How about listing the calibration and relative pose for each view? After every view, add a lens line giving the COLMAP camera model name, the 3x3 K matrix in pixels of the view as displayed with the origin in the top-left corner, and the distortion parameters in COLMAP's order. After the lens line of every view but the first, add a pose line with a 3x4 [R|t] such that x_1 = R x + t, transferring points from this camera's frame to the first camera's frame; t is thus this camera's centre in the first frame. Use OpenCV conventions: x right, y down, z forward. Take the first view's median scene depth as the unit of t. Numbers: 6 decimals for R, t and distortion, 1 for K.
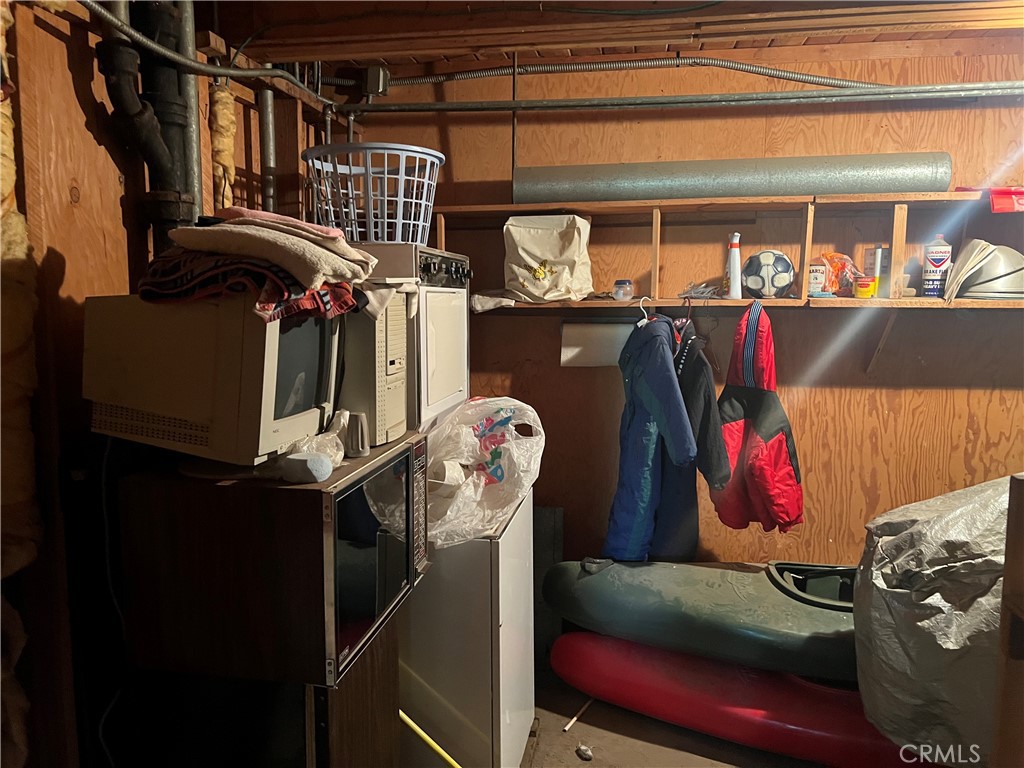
lens RADIAL K [[768.2, 0, 505.5], [0, 768.2, 381.1], [0, 0, 1]] dist [0.055831, -0.066636]
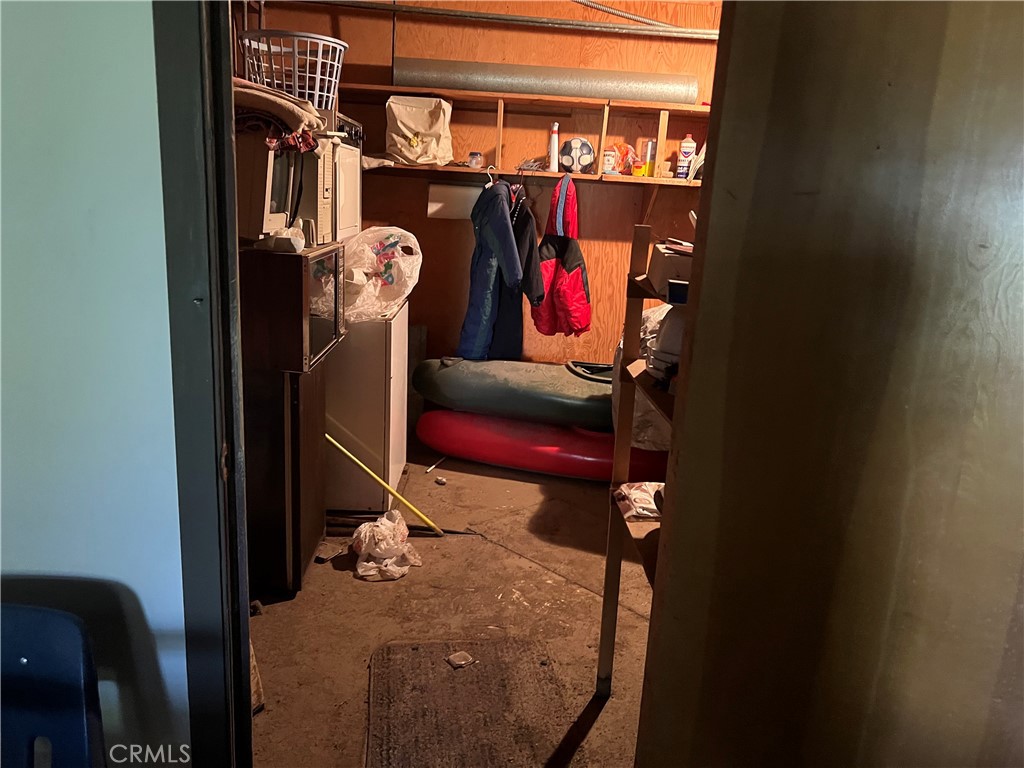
lens RADIAL K [[768.2, 0, 516.4], [0, 768.2, 388.0], [0, 0, 1]] dist [0.055831, -0.066636]
pose [[0.975919, 0.003277, 0.218107, -0.077114], [-0.034843, 0.989390, 0.141041, 0.091106], [-0.215331, -0.145244, 0.965680, -0.417721]]
